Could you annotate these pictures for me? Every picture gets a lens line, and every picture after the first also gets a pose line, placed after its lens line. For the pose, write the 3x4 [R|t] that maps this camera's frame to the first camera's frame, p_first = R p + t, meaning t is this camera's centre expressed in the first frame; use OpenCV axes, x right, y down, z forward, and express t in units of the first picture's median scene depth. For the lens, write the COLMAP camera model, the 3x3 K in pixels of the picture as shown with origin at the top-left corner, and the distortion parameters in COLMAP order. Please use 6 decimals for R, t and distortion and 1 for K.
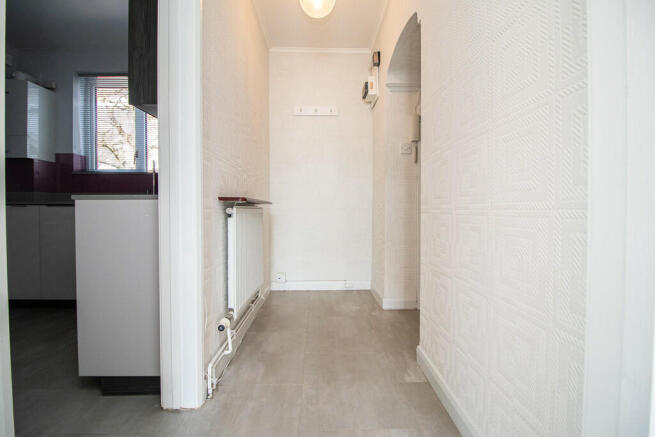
lens RADIAL K [[305.2, 0, 329.2], [0, 305.2, 209.6], [0, 0, 1]] dist [0.001043, -0.012452]
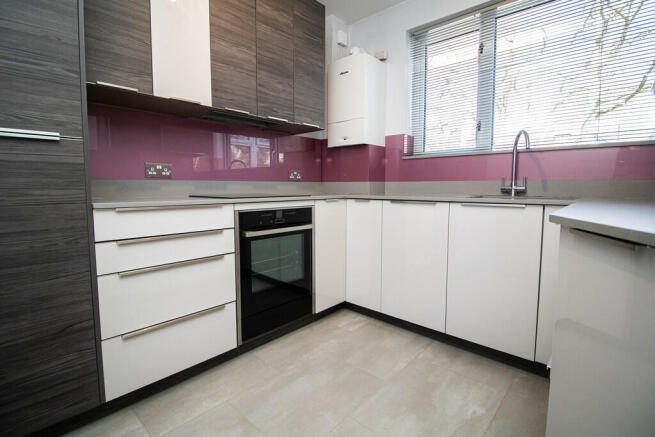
lens RADIAL K [[305.2, 0, 329.2], [0, 305.2, 209.6], [0, 0, 1]] dist [0.001043, -0.012452]
pose [[0.713194, 0.055860, -0.698737, -0.393381], [-0.012296, 0.997663, 0.067207, -0.034291], [0.700859, -0.039340, 0.712215, 0.256859]]
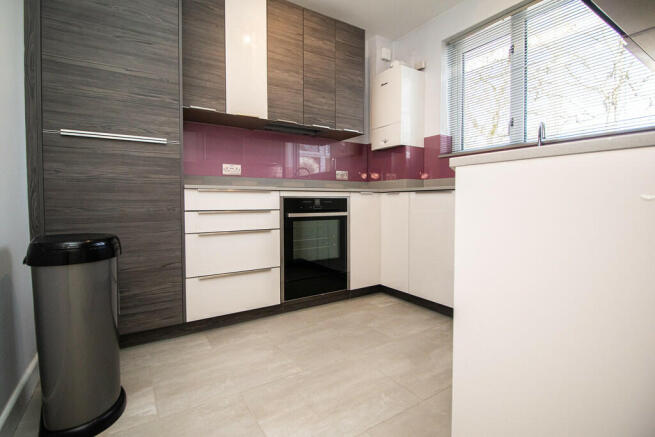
lens RADIAL K [[305.2, 0, 329.2], [0, 305.2, 209.6], [0, 0, 1]] dist [0.001043, -0.012452]
pose [[0.515132, 0.024979, -0.856747, -0.238211], [-0.009694, 0.999681, 0.023317, 0.015982], [0.857056, -0.003706, 0.515210, 0.258257]]
